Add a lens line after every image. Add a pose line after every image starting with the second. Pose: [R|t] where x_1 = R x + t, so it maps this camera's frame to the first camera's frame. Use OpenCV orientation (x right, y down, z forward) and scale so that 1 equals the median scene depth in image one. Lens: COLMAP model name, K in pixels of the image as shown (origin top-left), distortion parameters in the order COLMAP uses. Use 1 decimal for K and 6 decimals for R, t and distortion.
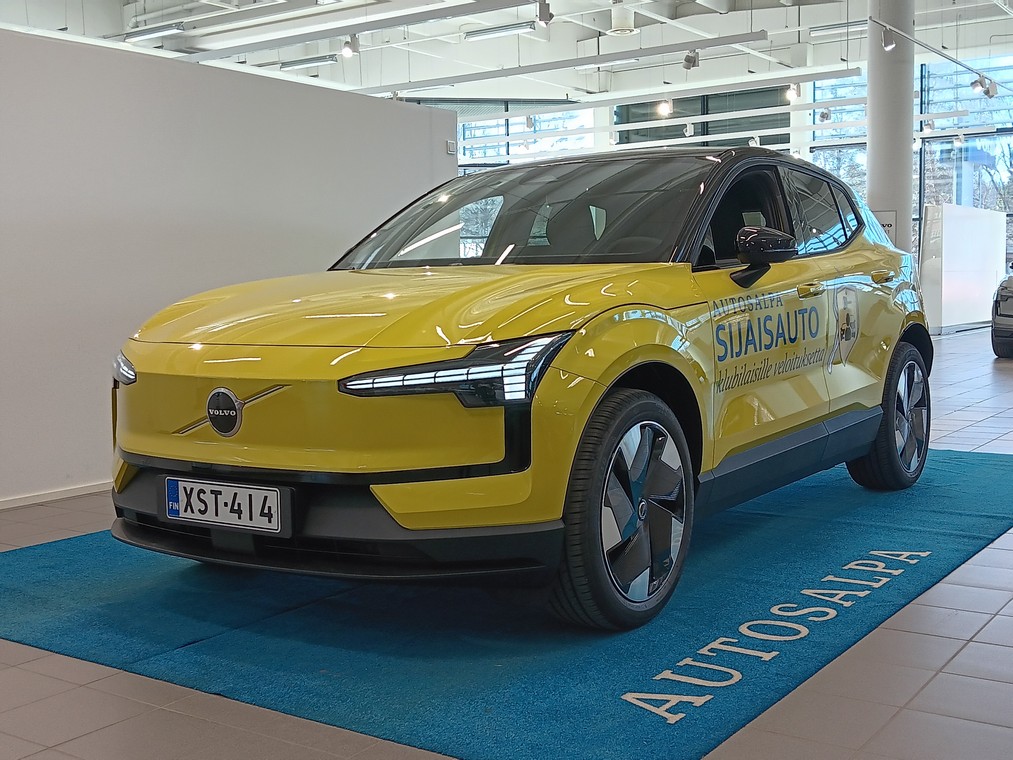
lens RADIAL K [[1196.9, 0, 506.2], [0, 1196.9, 374.2], [0, 0, 1]] dist [0.049424, 0.000000]
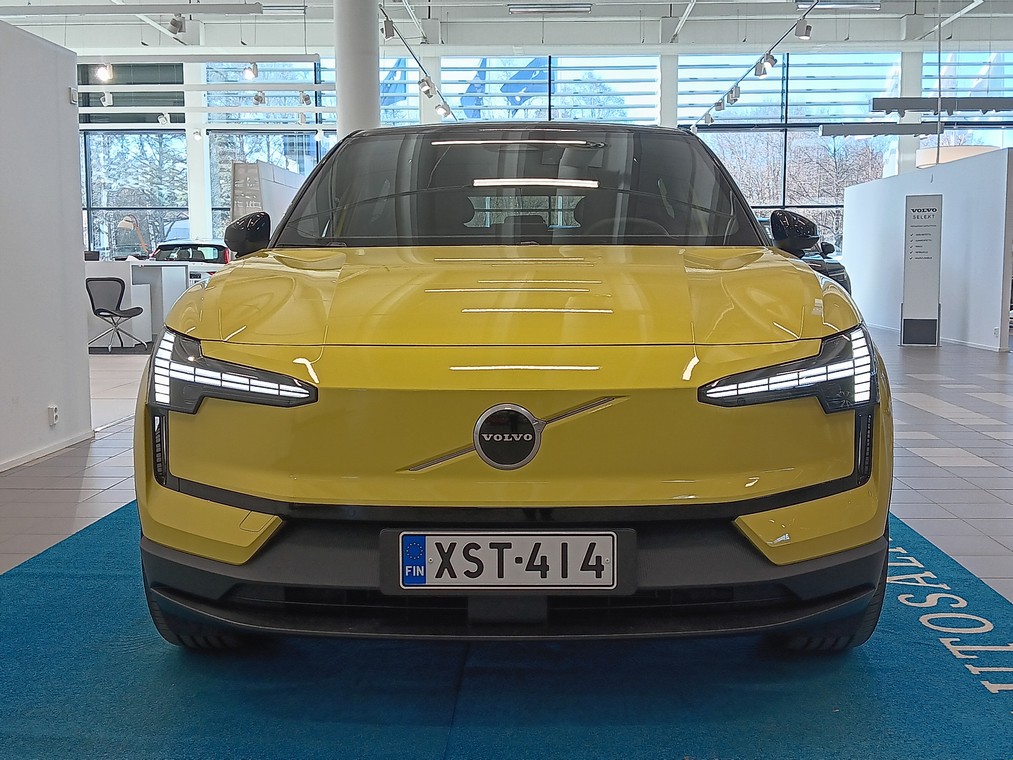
lens RADIAL K [[1196.9, 0, 506.7], [0, 1196.9, 388.8], [0, 0, 1]] dist [0.049424, 0.000000]
pose [[0.841831, -0.040799, 0.538198, -0.632116], [0.028432, 0.999107, 0.031267, -0.020899], [-0.538992, -0.011020, 0.842239, 0.379198]]
